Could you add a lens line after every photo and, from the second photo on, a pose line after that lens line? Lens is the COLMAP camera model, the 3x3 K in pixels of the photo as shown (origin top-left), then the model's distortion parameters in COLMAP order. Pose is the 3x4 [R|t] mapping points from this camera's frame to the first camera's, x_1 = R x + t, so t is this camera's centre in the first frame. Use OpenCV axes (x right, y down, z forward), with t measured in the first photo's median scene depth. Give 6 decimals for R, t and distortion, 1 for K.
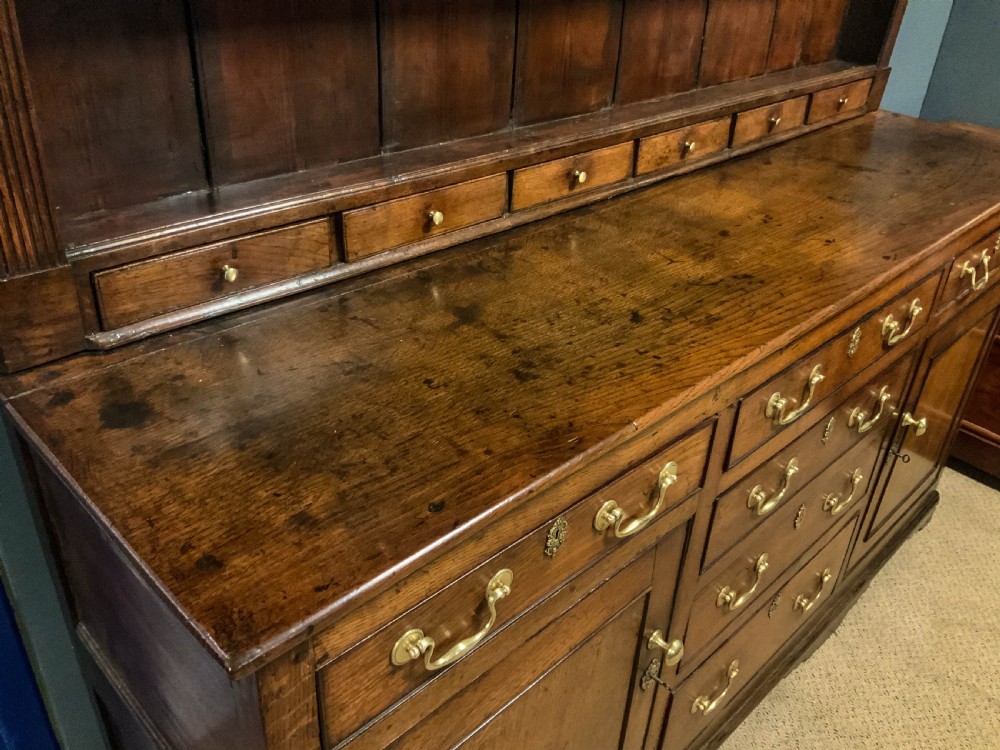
lens RADIAL K [[831.1, 0, 501.2], [0, 831.1, 377.7], [0, 0, 1]] dist [0.085134, -0.160370]
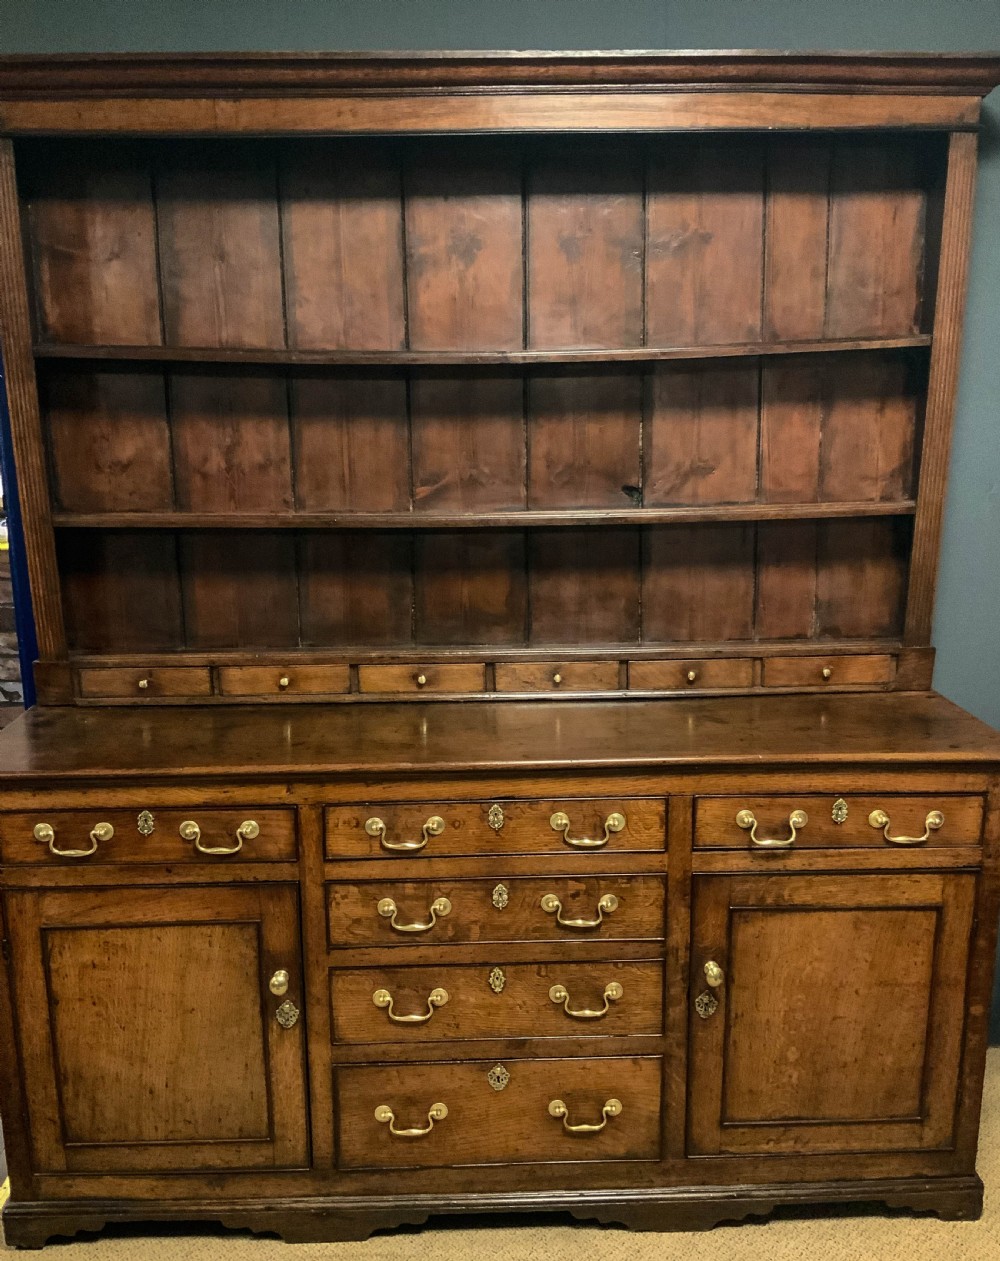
lens RADIAL K [[1173.8, 0, 501.9], [0, 1173.8, 660.5], [0, 0, 1]] dist [0.053697, 0.000000]
pose [[0.732883, 0.092349, -0.674058, 1.616395], [-0.309472, 0.927567, -0.209398, 0.108298], [0.605896, 0.362066, 0.708377, -0.352084]]
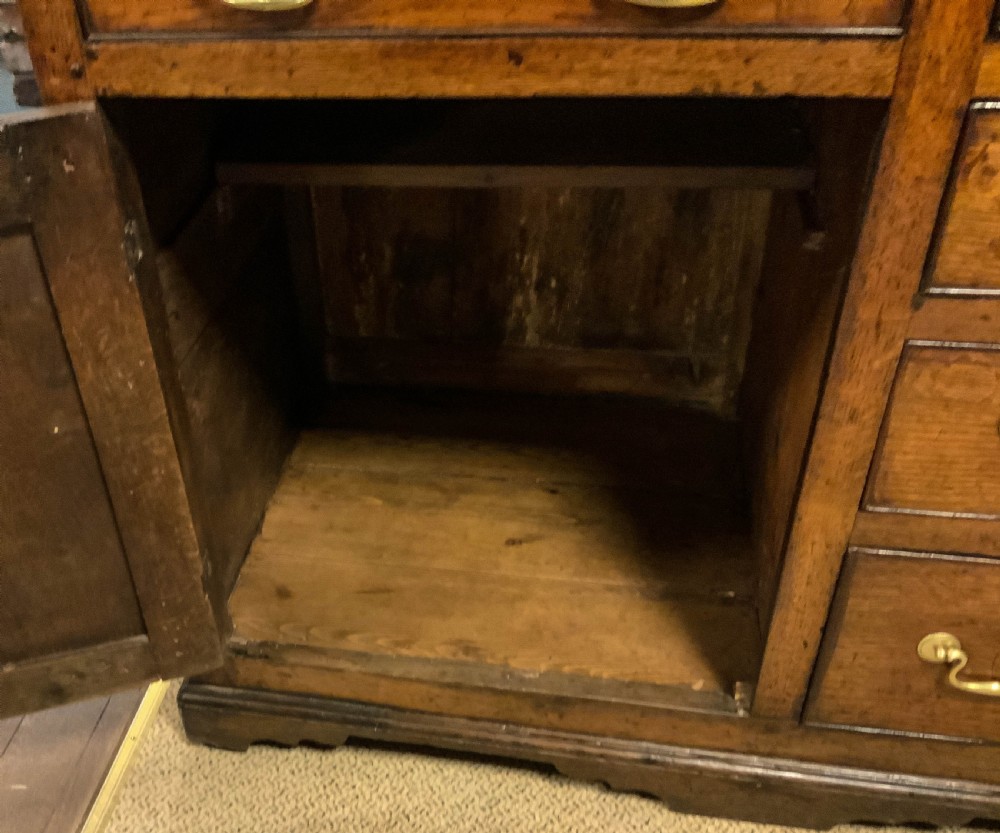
lens RADIAL K [[1062.5, 0, 353.2], [0, 1062.5, 467.1], [0, 0, 1]] dist [-0.011135, 0.000000]
pose [[0.538131, 0.438534, -0.719793, 0.531903], [-0.341025, 0.894249, 0.289864, 0.247516], [0.770789, 0.089483, 0.630774, 0.315132]]
